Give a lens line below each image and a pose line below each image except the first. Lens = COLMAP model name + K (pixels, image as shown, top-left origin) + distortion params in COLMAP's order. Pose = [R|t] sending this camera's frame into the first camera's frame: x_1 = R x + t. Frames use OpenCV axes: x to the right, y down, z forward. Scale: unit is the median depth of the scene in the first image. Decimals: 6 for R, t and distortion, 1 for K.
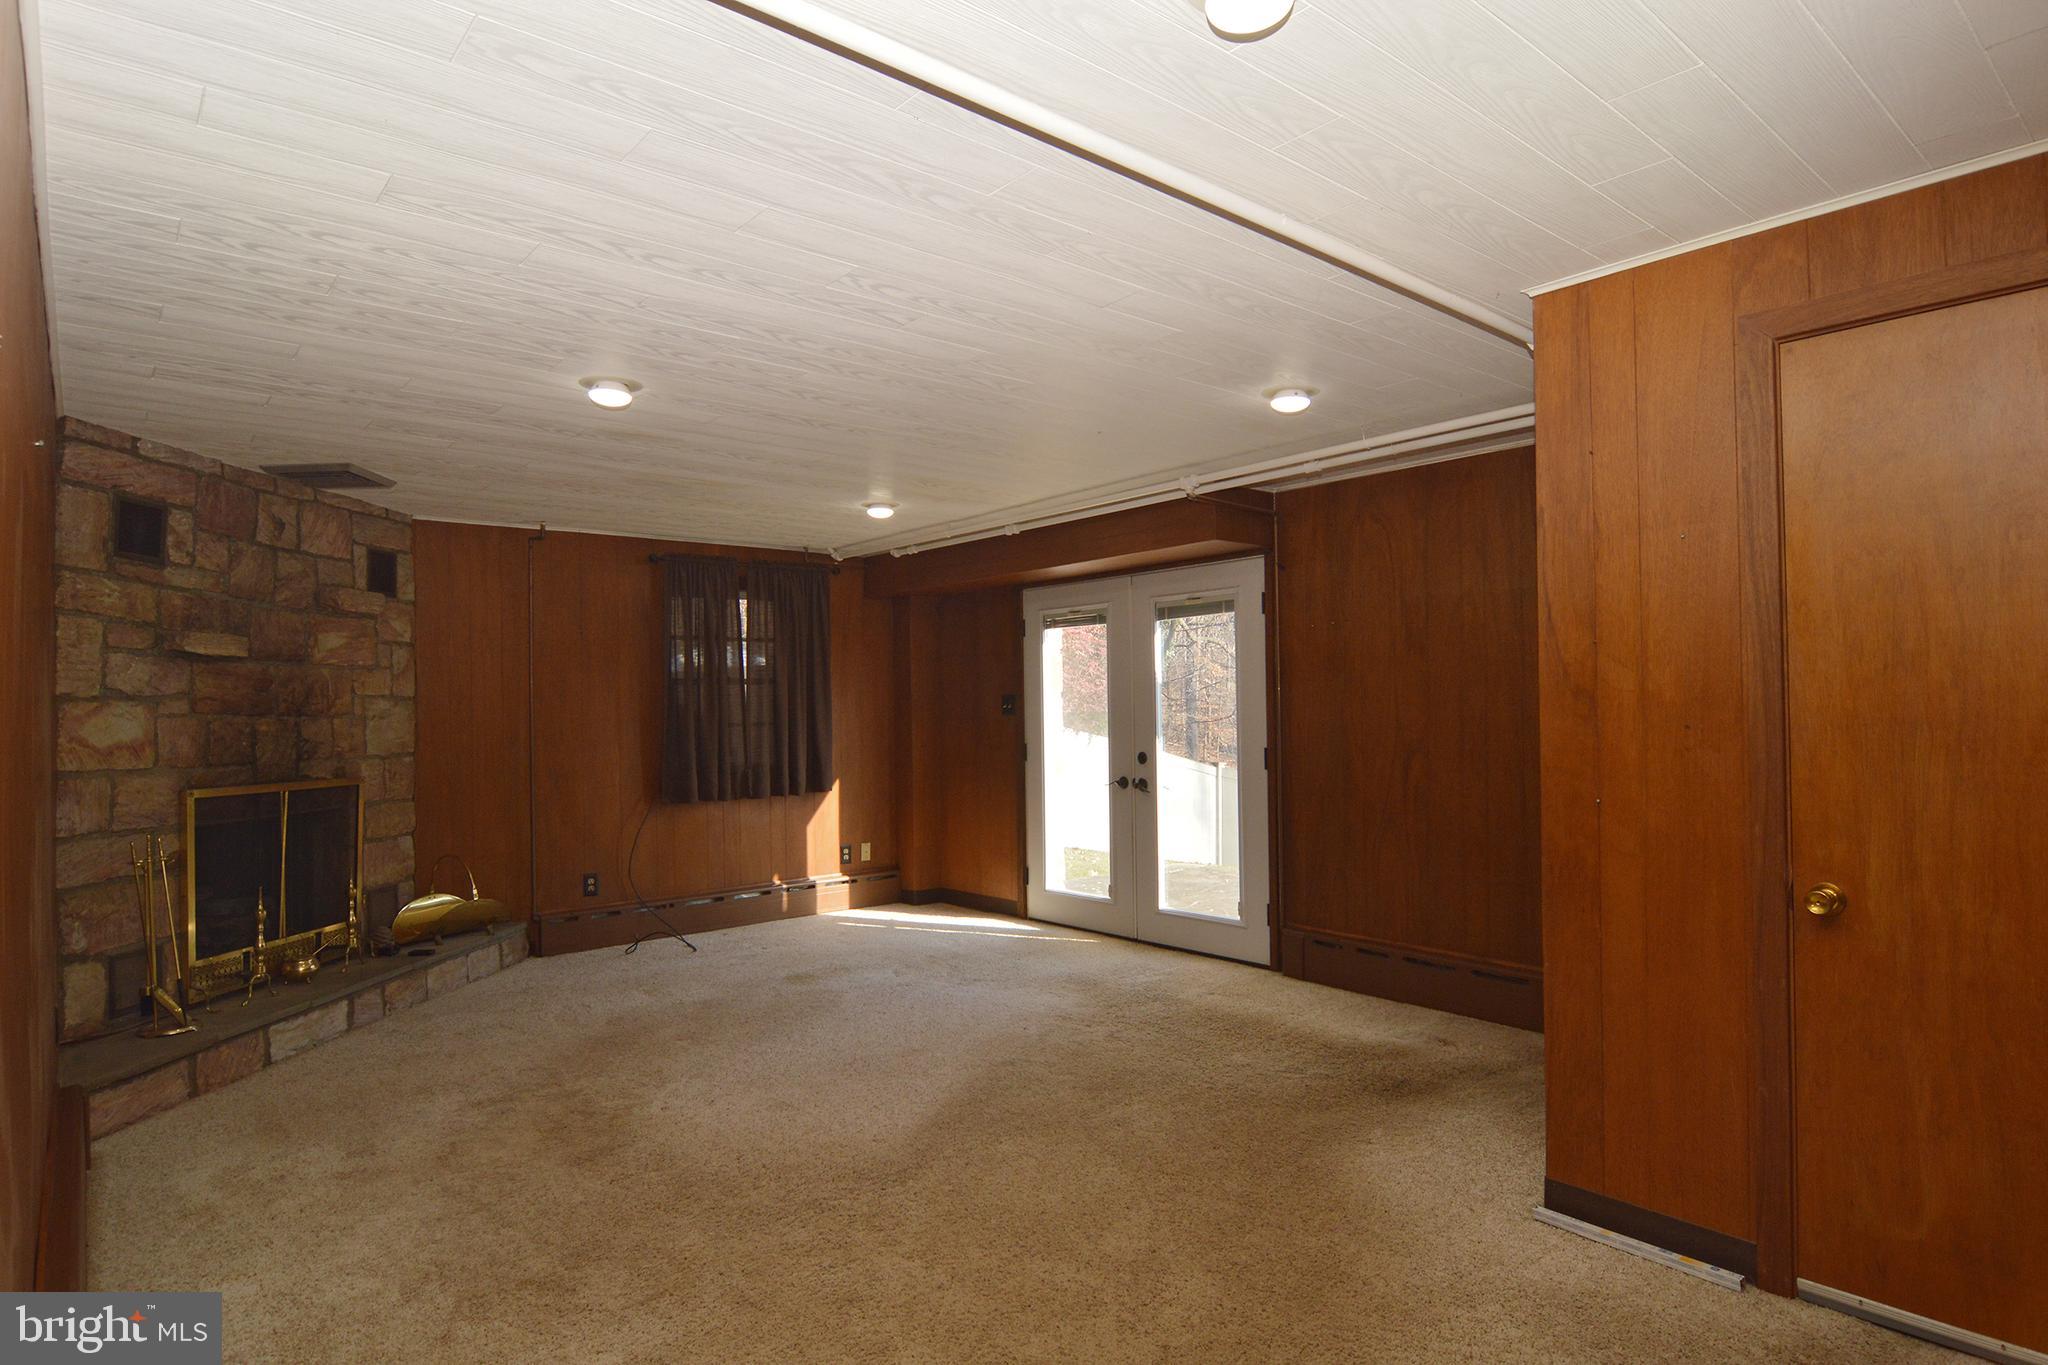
lens RADIAL K [[1115.5, 0, 1022.8], [0, 1115.5, 686.1], [0, 0, 1]] dist [-0.004404, -0.010540]
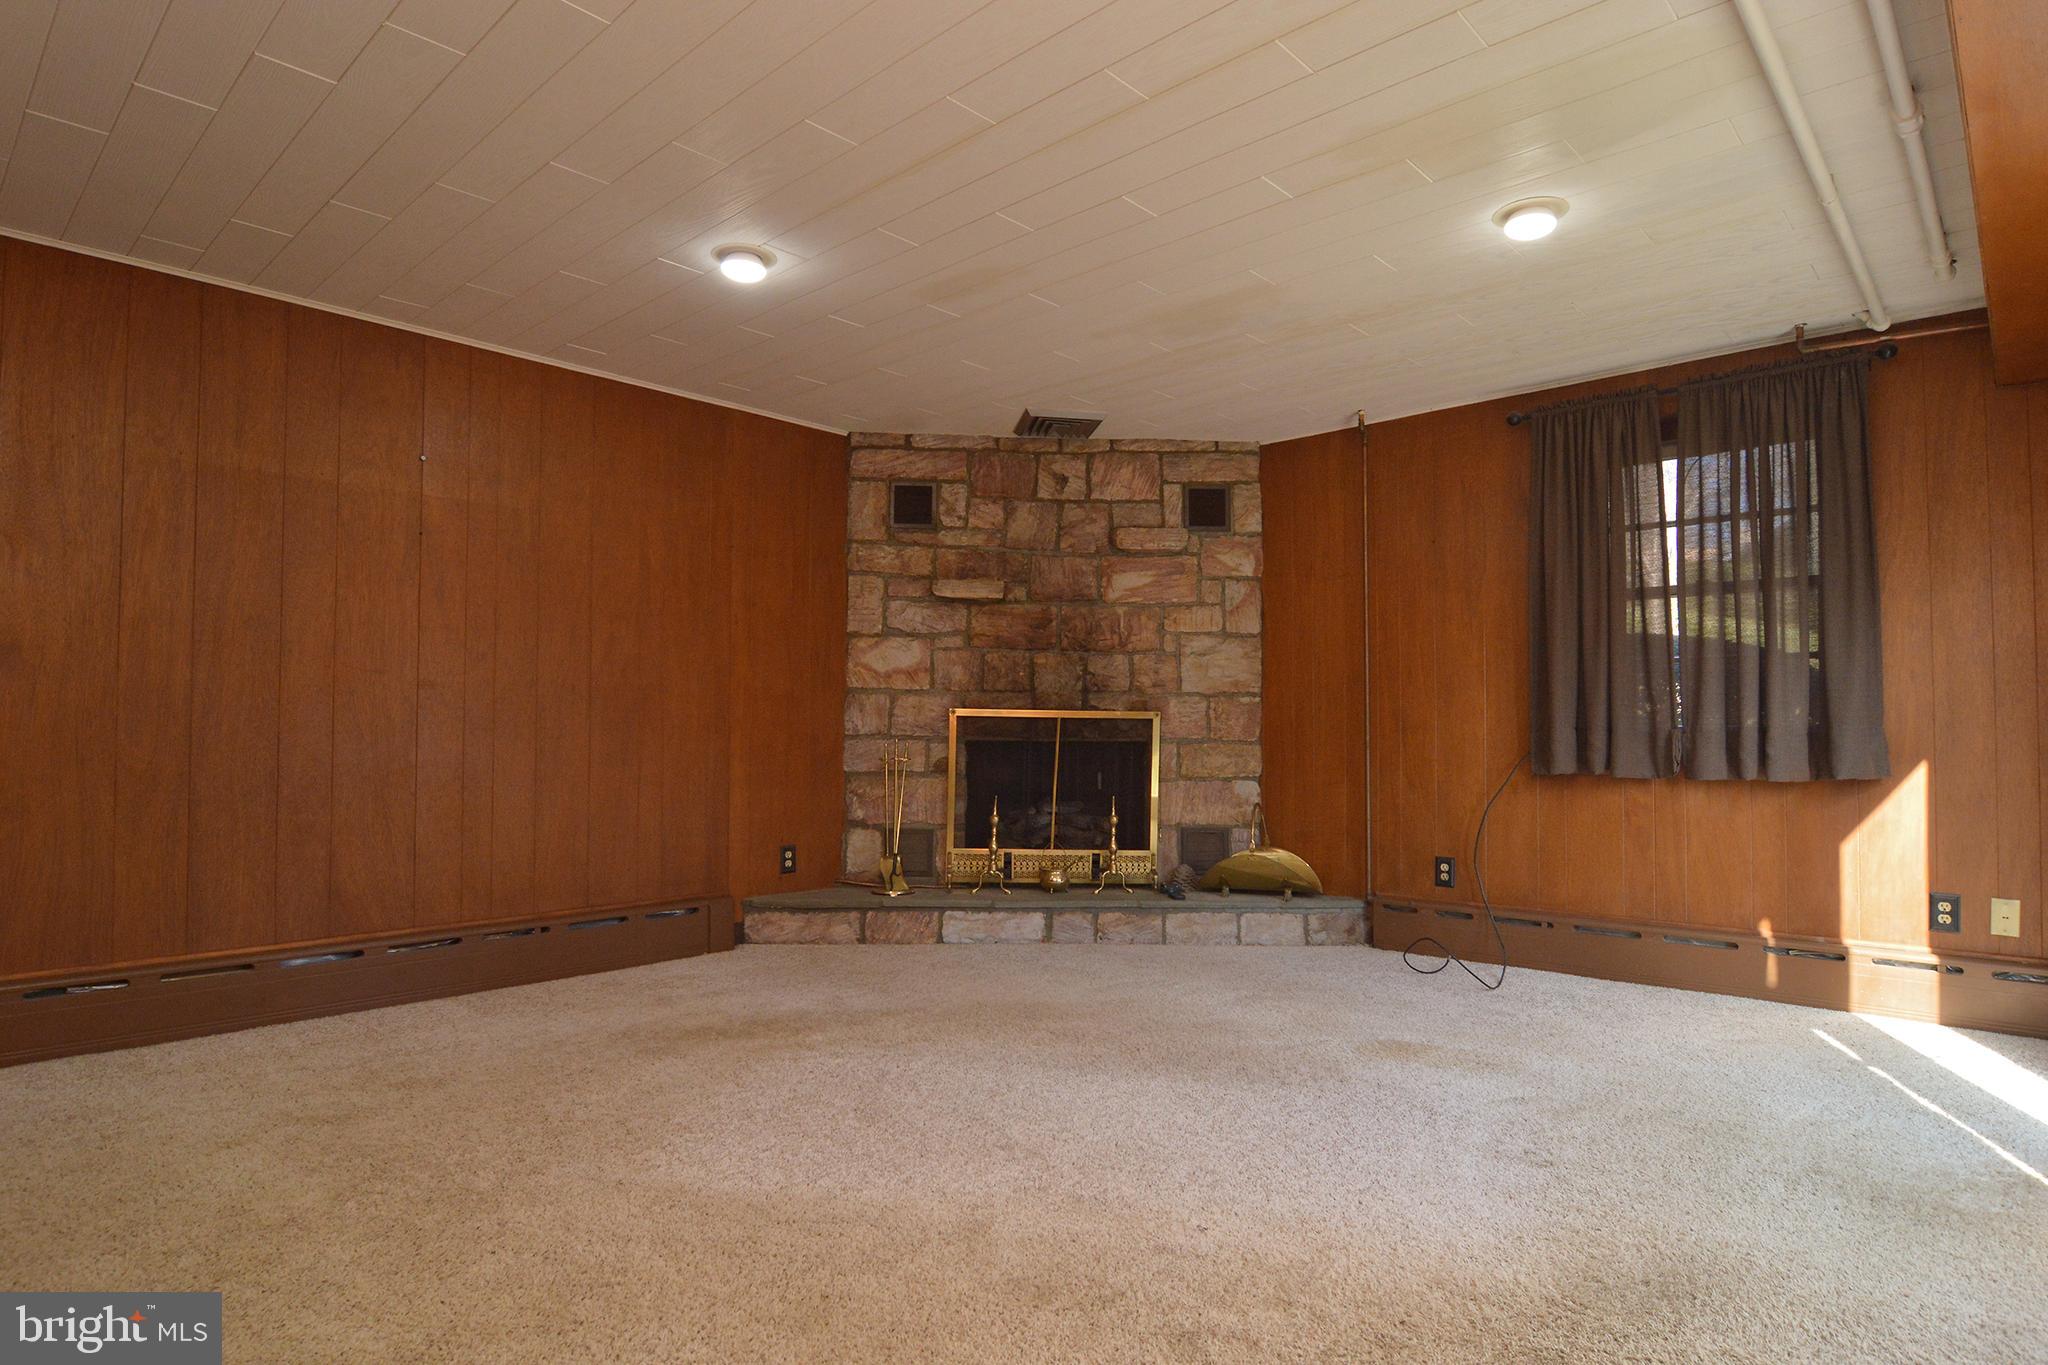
lens RADIAL K [[1115.5, 0, 1027.5], [0, 1115.5, 691.5], [0, 0, 1]] dist [-0.004404, -0.010540]
pose [[0.123274, -0.016486, -0.992236, 0.433663], [0.013221, 0.999801, -0.014969, 0.083674], [0.992285, -0.011273, 0.123468, 0.824629]]
